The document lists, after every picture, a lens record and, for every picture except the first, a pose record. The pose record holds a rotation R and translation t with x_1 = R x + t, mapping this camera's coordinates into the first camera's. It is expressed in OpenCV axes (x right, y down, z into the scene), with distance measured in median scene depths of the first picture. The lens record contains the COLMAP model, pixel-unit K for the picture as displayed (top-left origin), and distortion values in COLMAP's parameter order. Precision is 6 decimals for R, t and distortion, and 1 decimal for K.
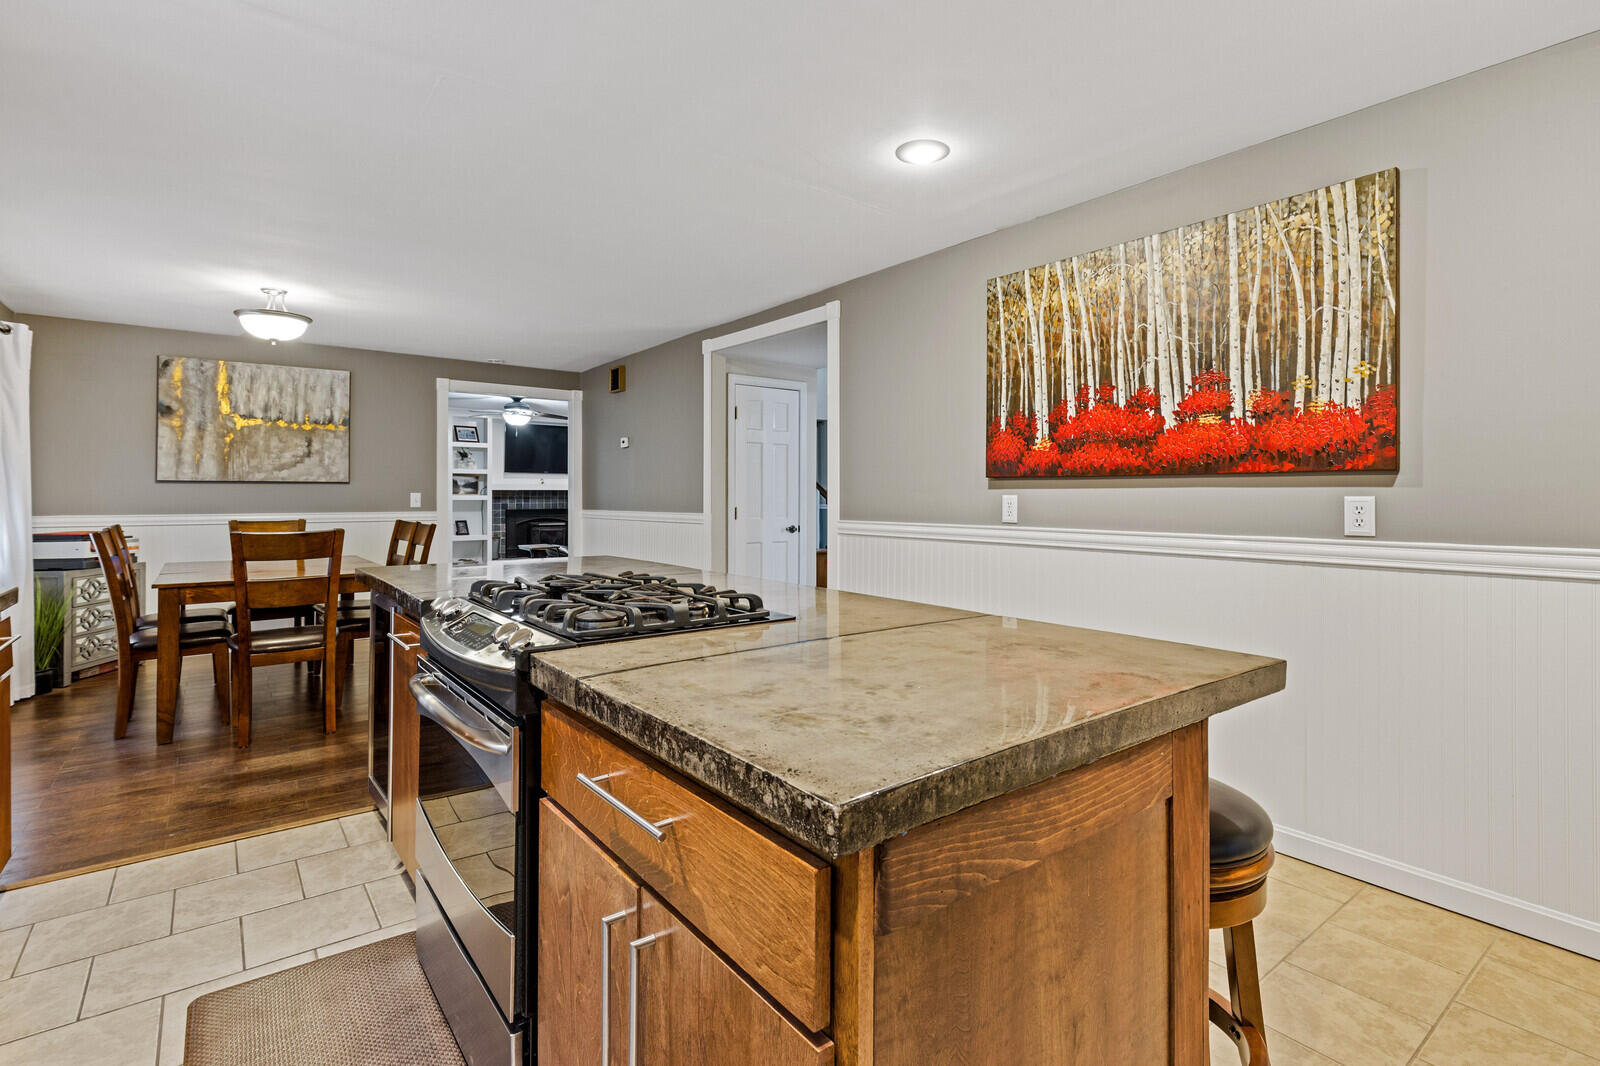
lens RADIAL K [[757.1, 0, 785.3], [0, 757.1, 488.8], [0, 0, 1]] dist [-0.002049, -0.000228]
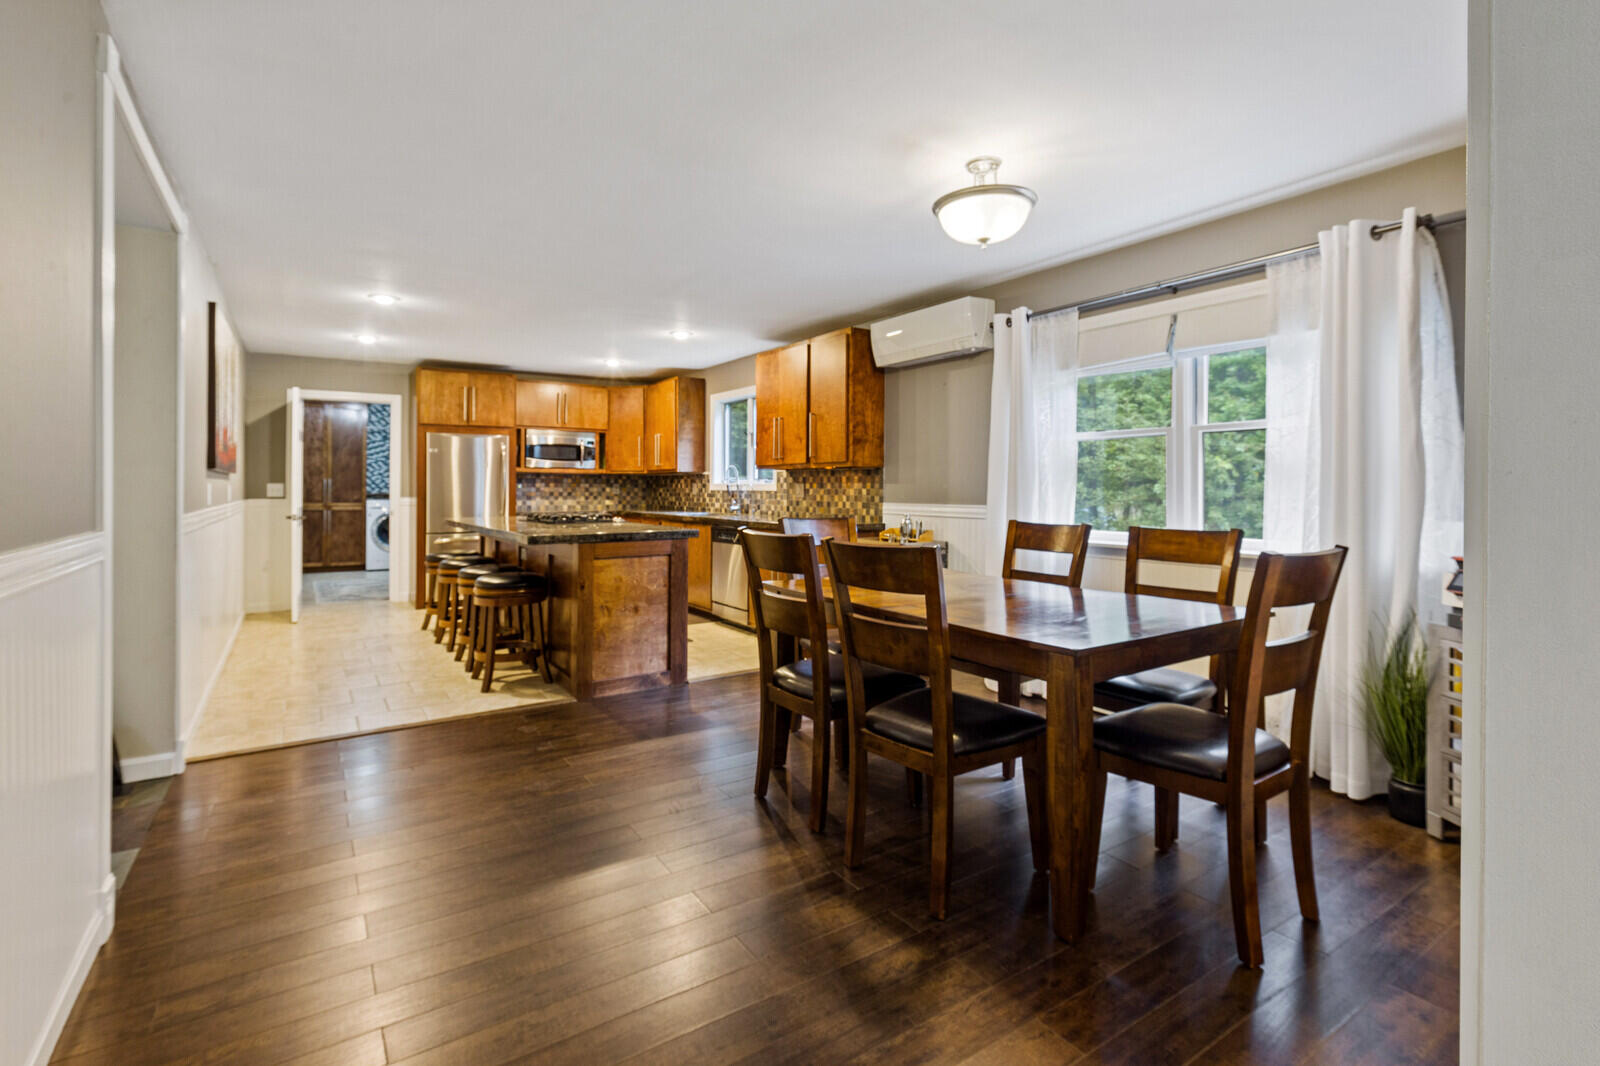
lens RADIAL K [[744.0, 0, 793.7], [0, 744.0, 483.1], [0, 0, 1]] dist [-0.000289, -0.000228]
pose [[-0.998074, -0.000730, 0.062025, -0.537254], [-0.001521, 0.999918, -0.012714, 0.016219], [-0.062010, -0.012784, -0.997994, 1.587897]]
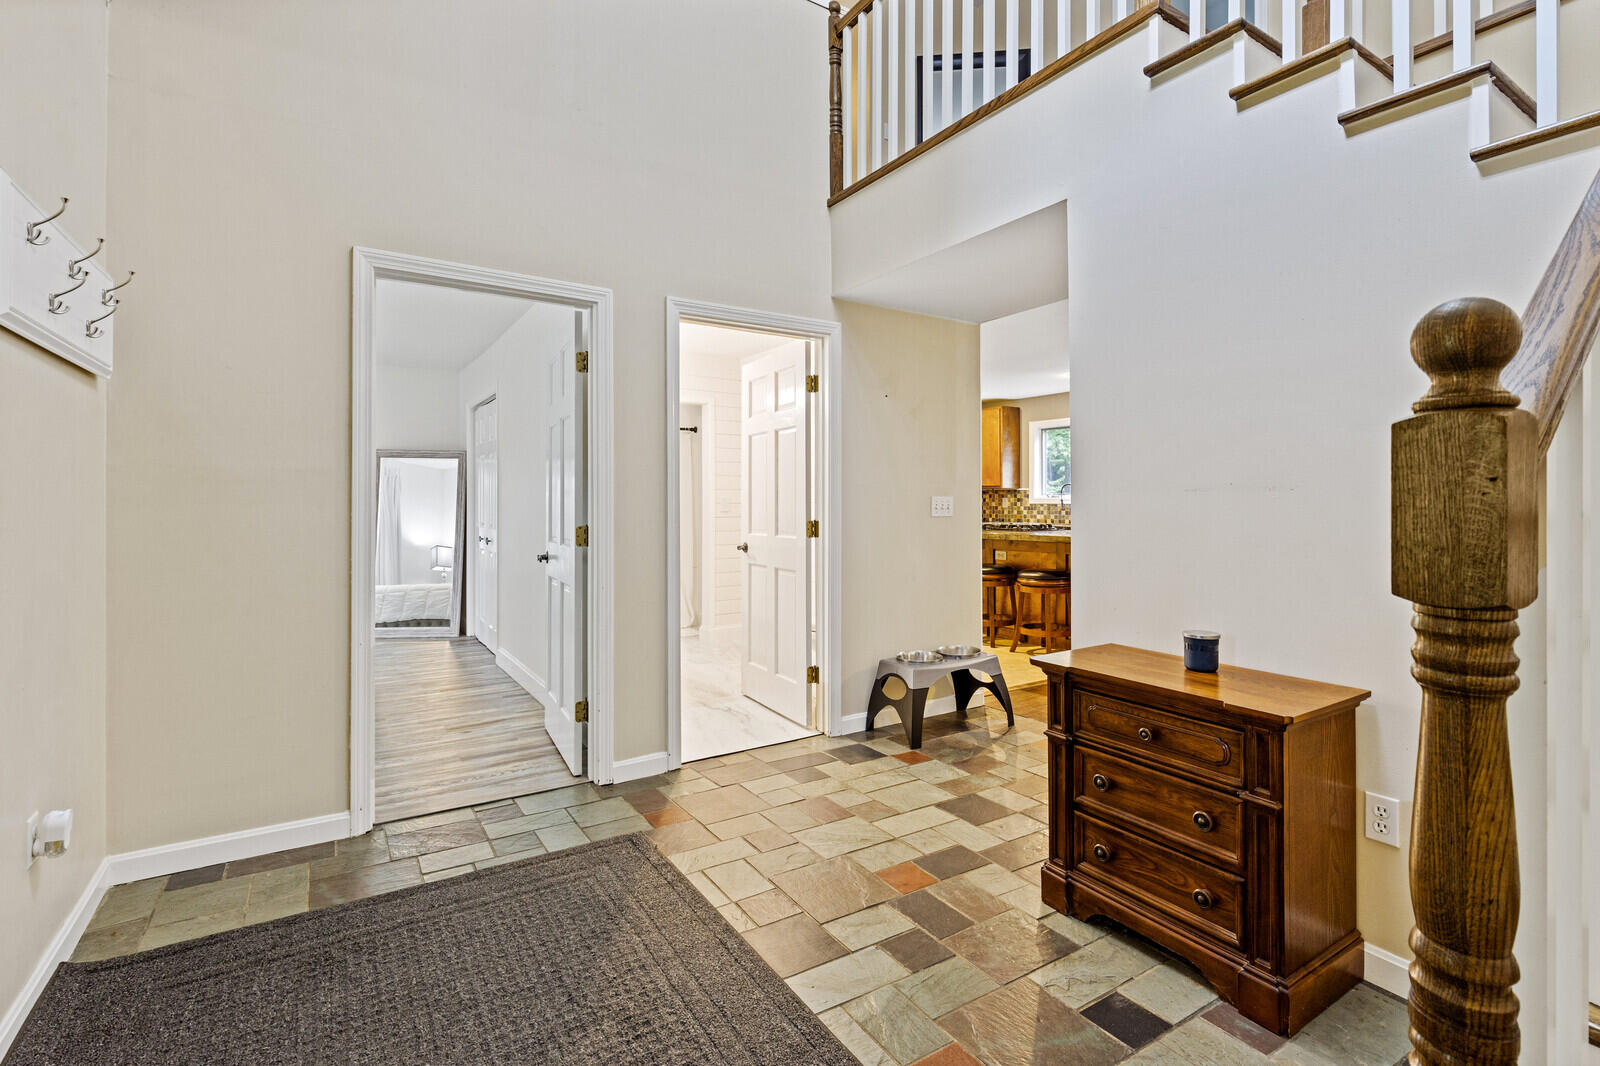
lens RADIAL K [[751.9, 0, 788.3], [0, 751.9, 504.1], [0, 0, 1]] dist [0.002227, -0.000726]
pose [[-0.996878, -0.001913, 0.078934, 0.223281], [-0.002083, 0.999996, -0.002076, 0.017290], [-0.078930, -0.002234, -0.996878, 1.931652]]
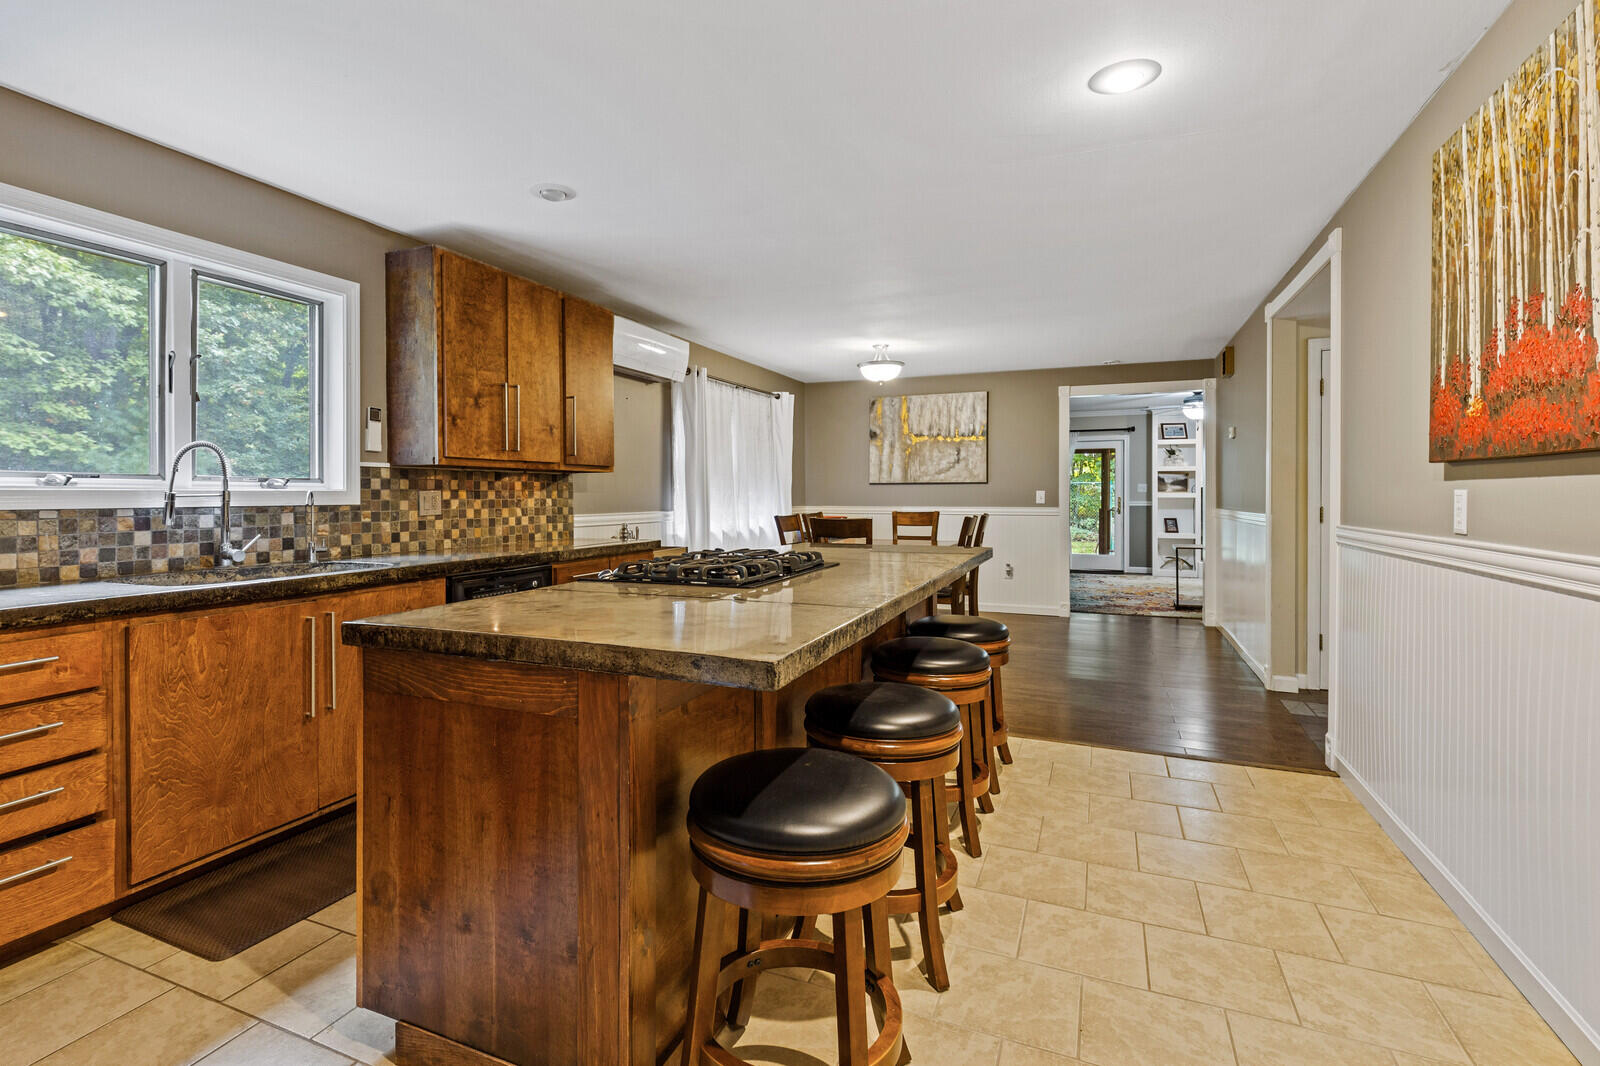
lens RADIAL K [[747.8, 0, 782.3], [0, 747.8, 496.4], [0, 0, 1]] dist [0.002993, -0.000397]
pose [[0.498848, 0.001463, -0.866688, 0.410938], [0.009310, 0.999932, 0.007047, 0.003309], [0.866639, -0.011585, 0.498801, 0.151357]]
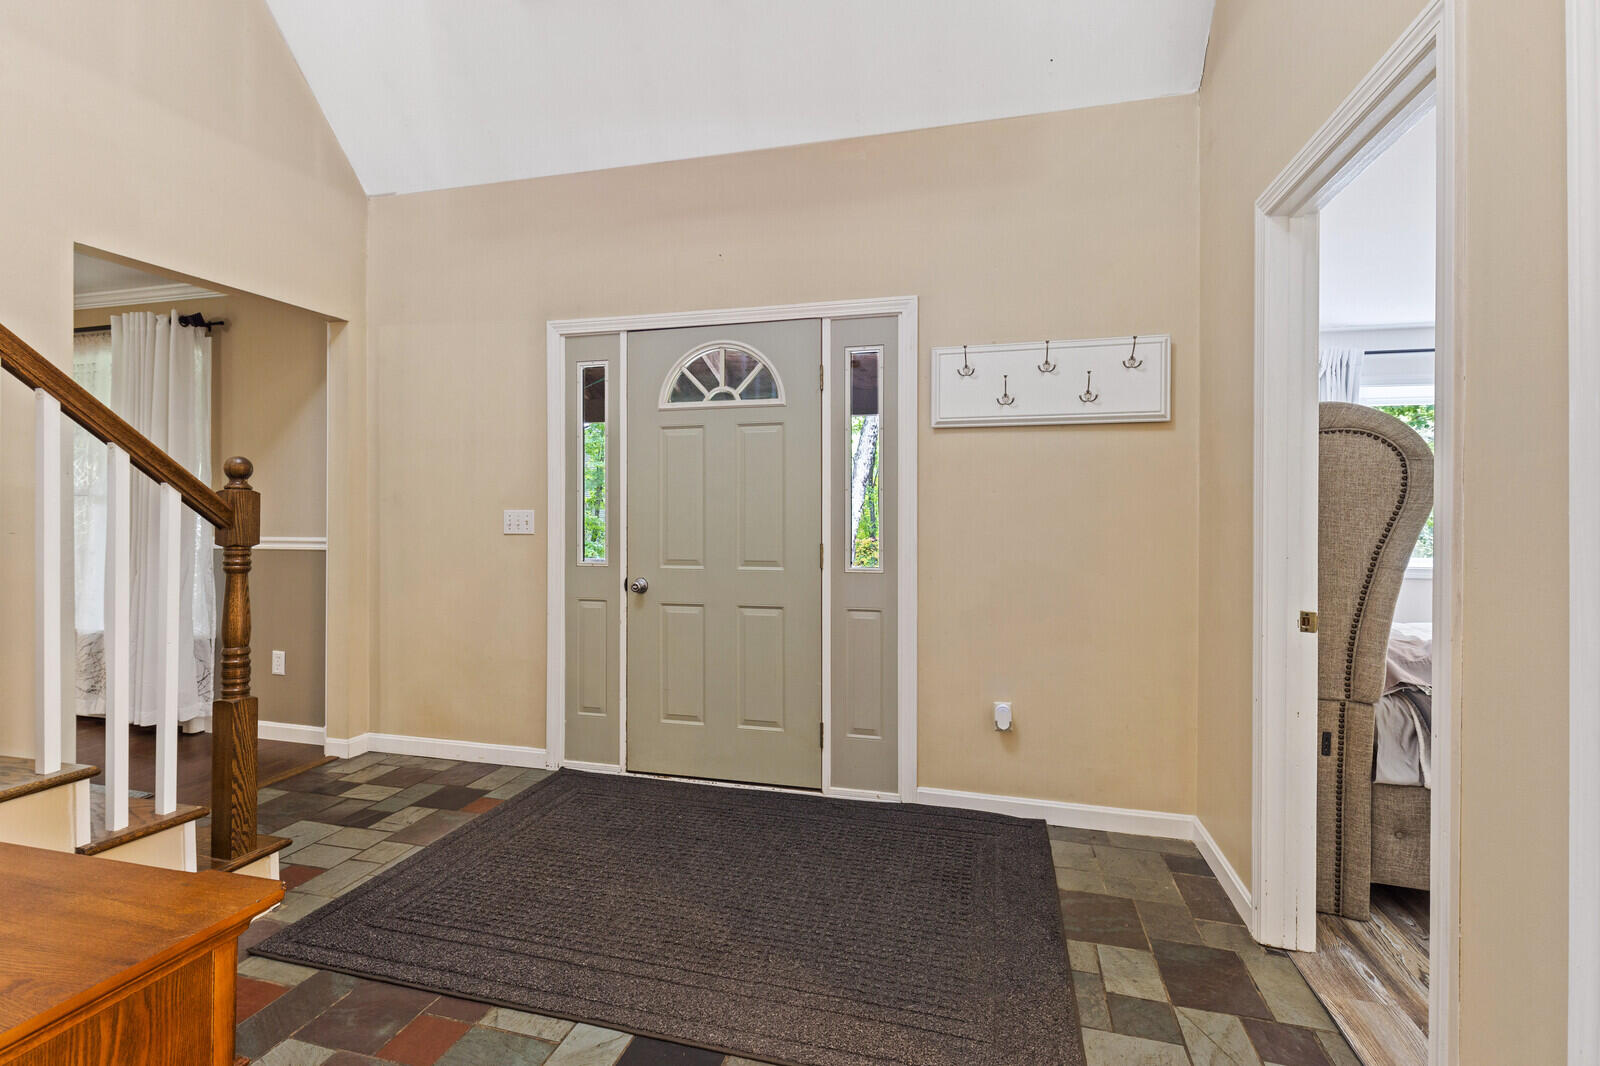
lens RADIAL K [[735.2, 0, 781.1], [0, 735.2, 534.5], [0, 0, 1]] dist [0.003521, -0.000328]
pose [[0.797978, -0.009848, 0.602606, 0.089086], [-0.010688, 0.999478, 0.030486, 0.008631], [-0.602591, -0.030768, 0.797457, 1.188498]]
